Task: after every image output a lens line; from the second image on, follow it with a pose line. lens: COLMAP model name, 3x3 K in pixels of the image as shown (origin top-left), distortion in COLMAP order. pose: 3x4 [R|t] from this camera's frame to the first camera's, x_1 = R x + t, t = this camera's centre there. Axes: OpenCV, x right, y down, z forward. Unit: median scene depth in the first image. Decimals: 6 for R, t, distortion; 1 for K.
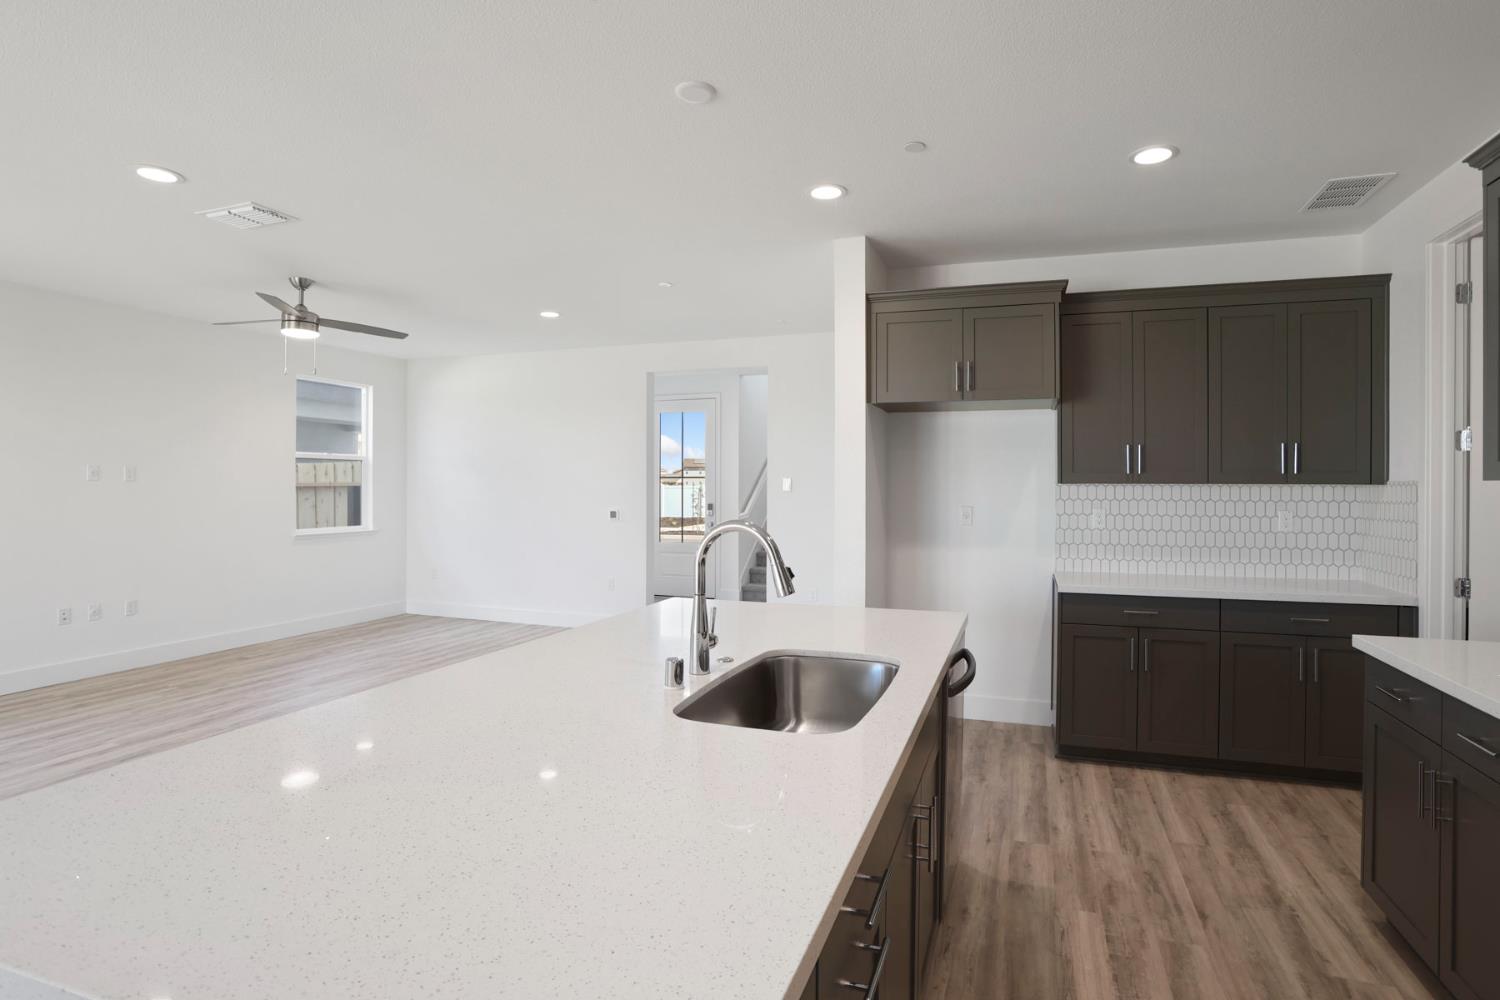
lens RADIAL K [[789.0, 0, 749.1], [0, 789.0, 491.8], [0, 0, 1]] dist [-0.021554, 0.003837]
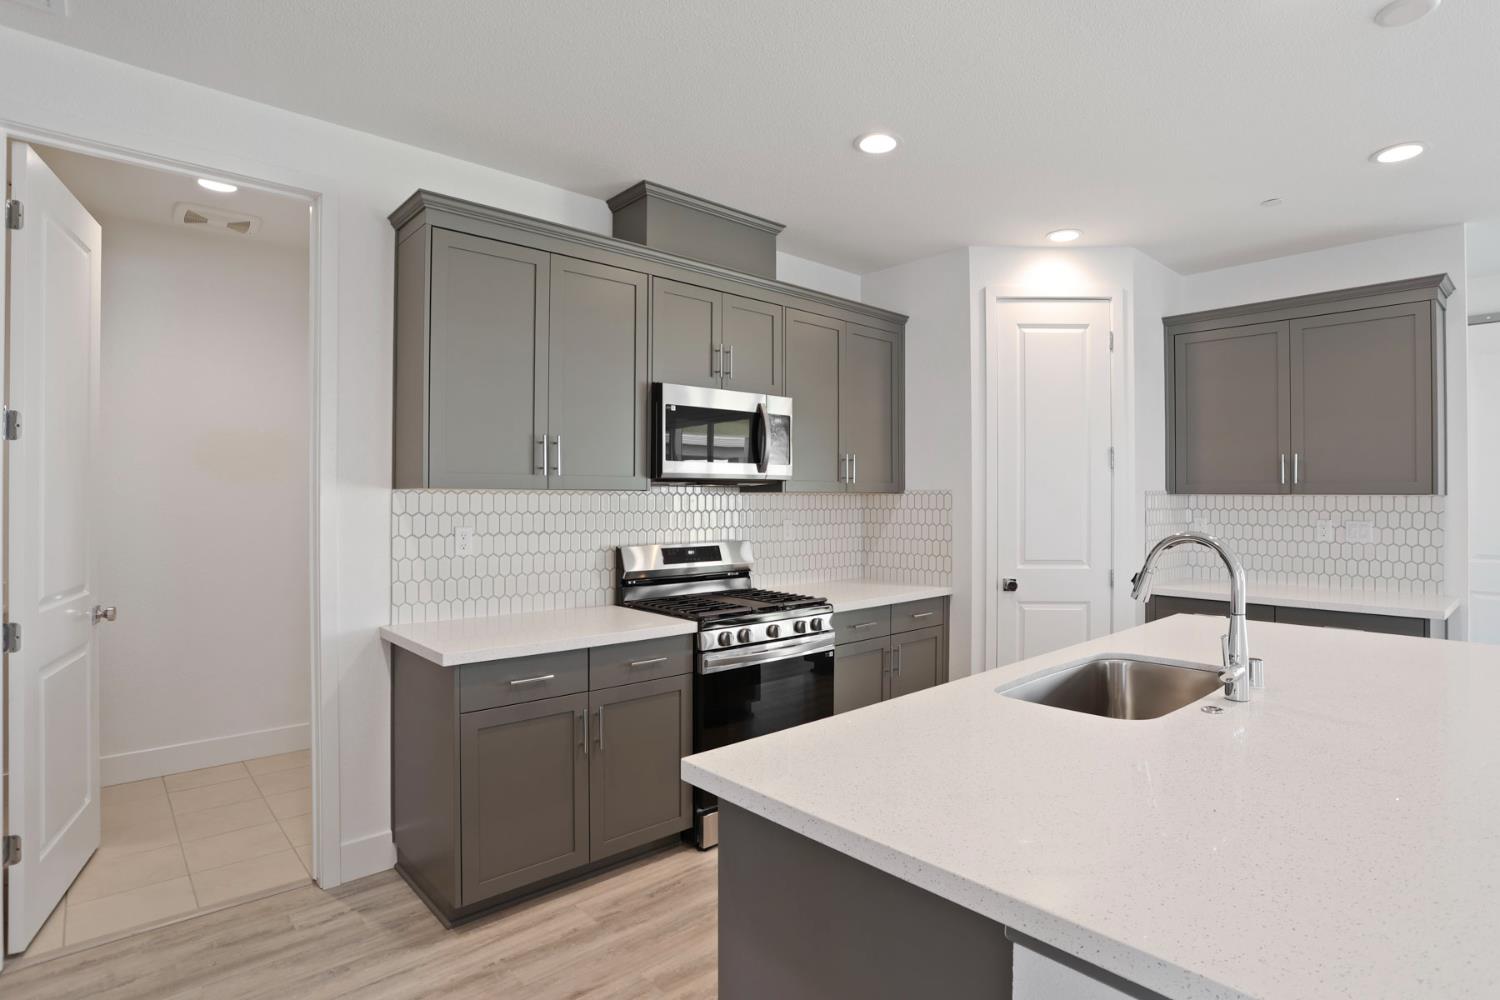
lens RADIAL K [[789.0, 0, 759.1], [0, 789.0, 492.9], [0, 0, 1]] dist [-0.021554, 0.003837]
pose [[-0.890234, -0.002927, 0.455495, 0.009111], [-0.002111, 0.999995, 0.002300, -0.006850], [-0.455499, 0.001086, -0.890235, 1.079190]]
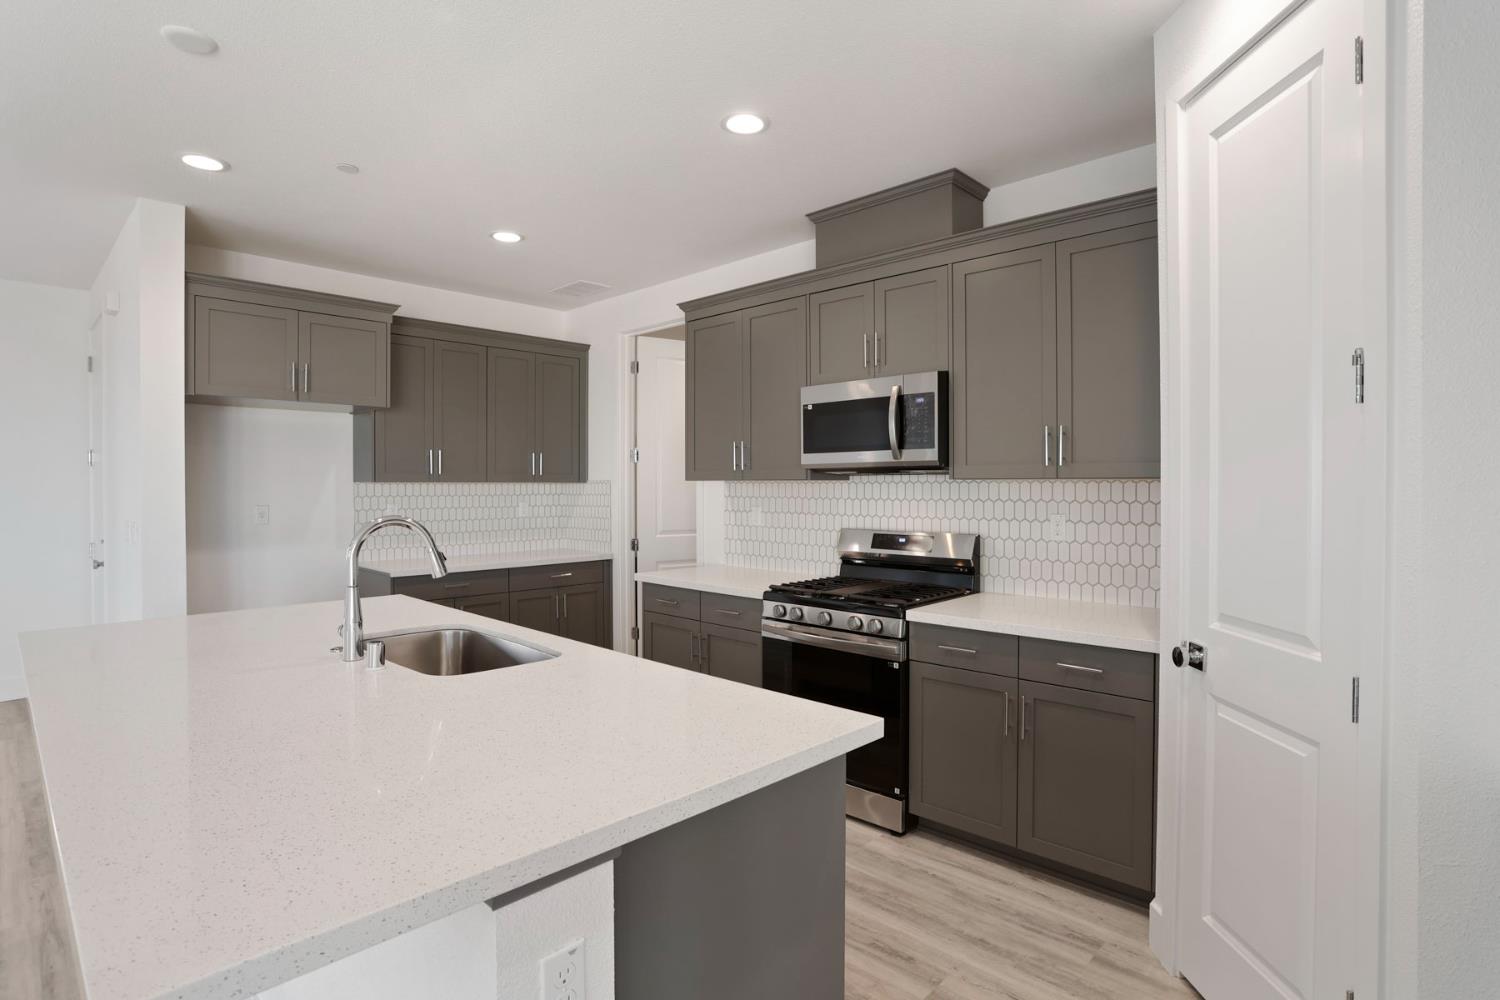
lens RADIAL K [[789.0, 0, 765.4], [0, 789.0, 496.2], [0, 0, 1]] dist [-0.021554, 0.003837]
pose [[0.426014, -0.016994, 0.904557, -0.414768], [0.009651, 0.999852, 0.014239, -0.001205], [-0.904665, 0.002664, 0.426115, 0.023441]]
